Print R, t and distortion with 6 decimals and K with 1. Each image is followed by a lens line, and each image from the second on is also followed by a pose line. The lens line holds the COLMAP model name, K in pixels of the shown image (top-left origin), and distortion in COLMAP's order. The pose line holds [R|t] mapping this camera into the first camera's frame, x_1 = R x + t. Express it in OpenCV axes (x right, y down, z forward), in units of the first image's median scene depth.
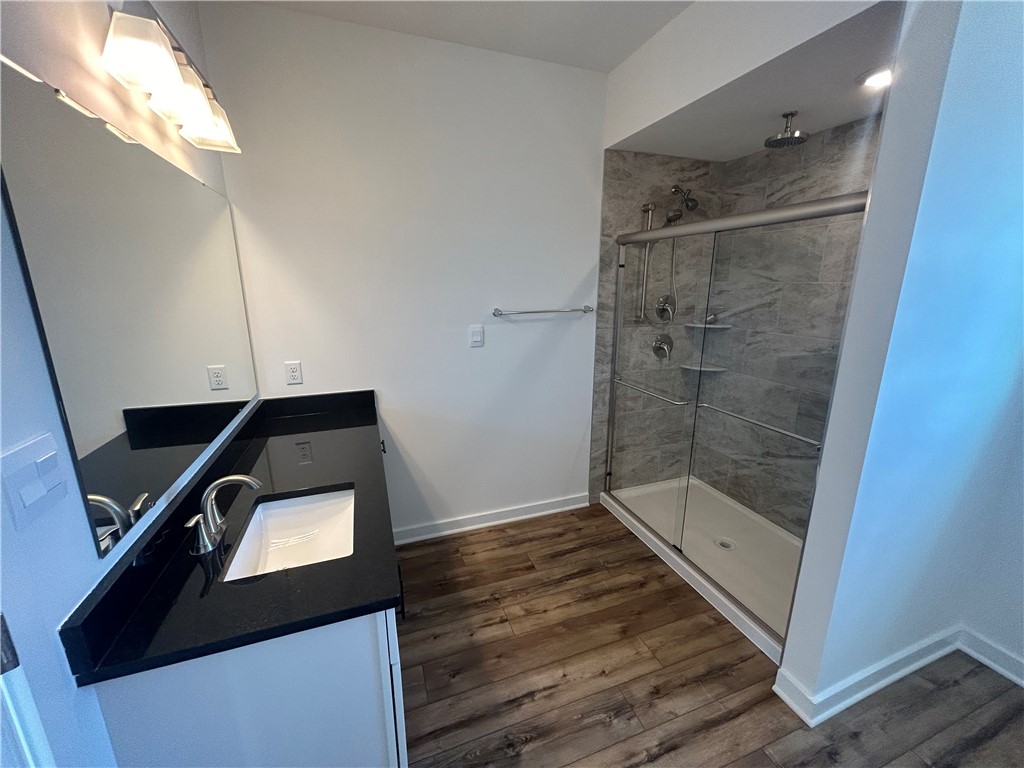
lens RADIAL K [[412.4, 0, 511.6], [0, 412.4, 379.7], [0, 0, 1]] dist [0.000511, -0.000060]
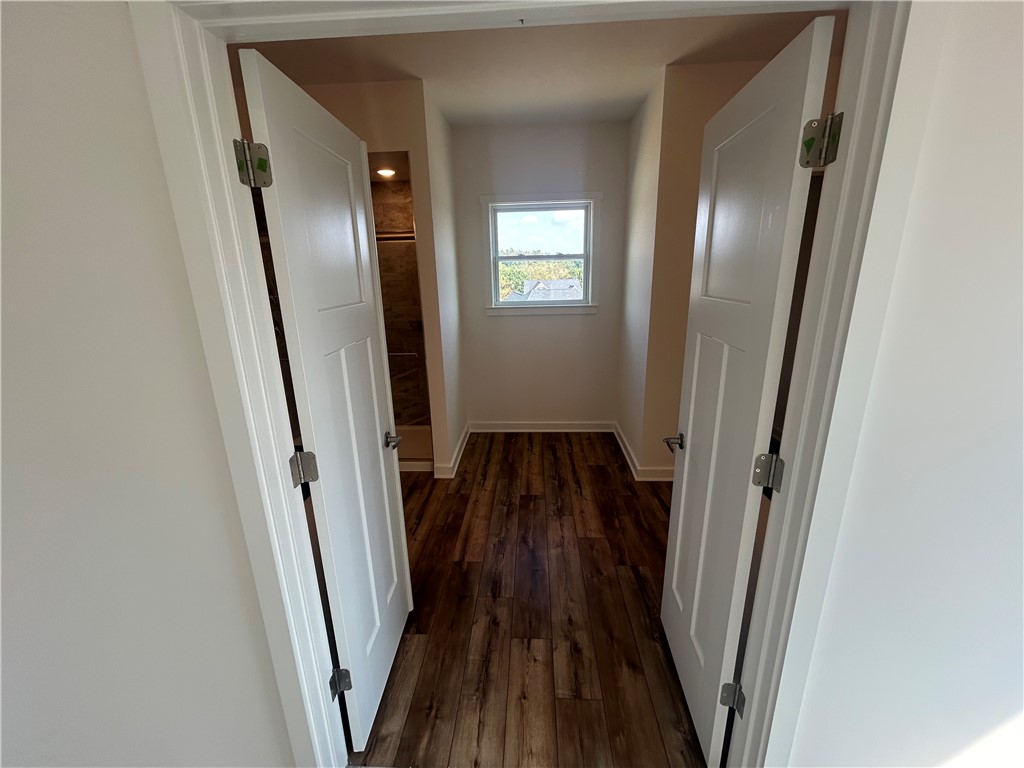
lens RADIAL K [[412.4, 0, 515.5], [0, 412.4, 385.4], [0, 0, 1]] dist [0.000511, -0.000060]
pose [[0.383740, -0.257737, 0.886744, -0.625458], [0.235963, 0.955750, 0.175680, 0.048477], [-0.892785, 0.141823, 0.427576, -0.188535]]
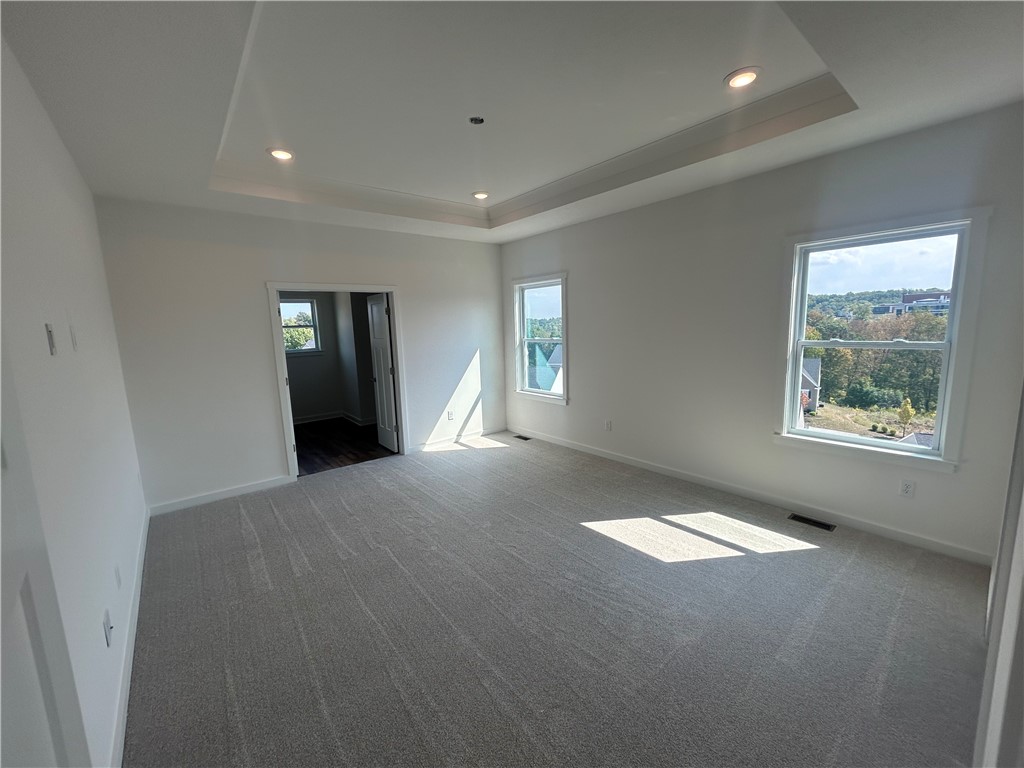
lens RADIAL K [[412.4, 0, 517.8], [0, 412.4, 385.0], [0, 0, 1]] dist [0.000511, -0.000060]
pose [[-0.344567, -0.128956, 0.929862, -2.500536], [0.249789, 0.942217, 0.223231, 0.022268], [-0.904919, 0.309187, -0.292445, -0.166321]]
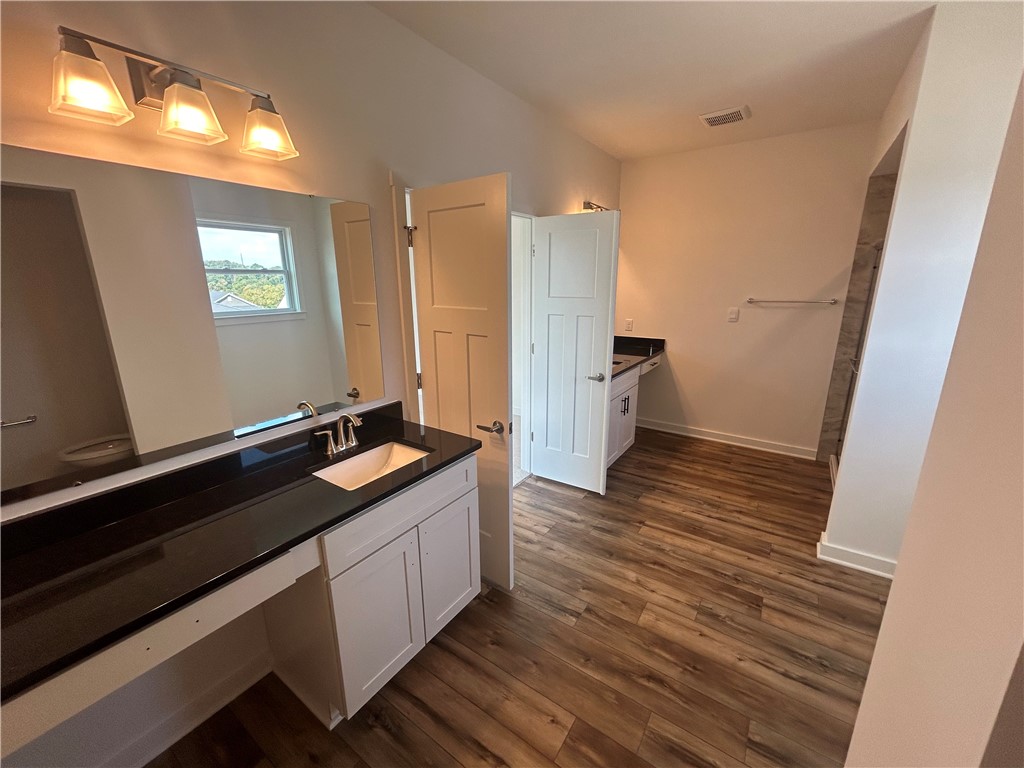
lens RADIAL K [[412.4, 0, 513.5], [0, 412.4, 379.3], [0, 0, 1]] dist [0.000511, -0.000060]
pose [[0.587630, 0.192487, -0.785901, 0.772003], [-0.181395, 0.977908, 0.103882, 0.135079], [0.788535, 0.081514, 0.609564, -0.657934]]
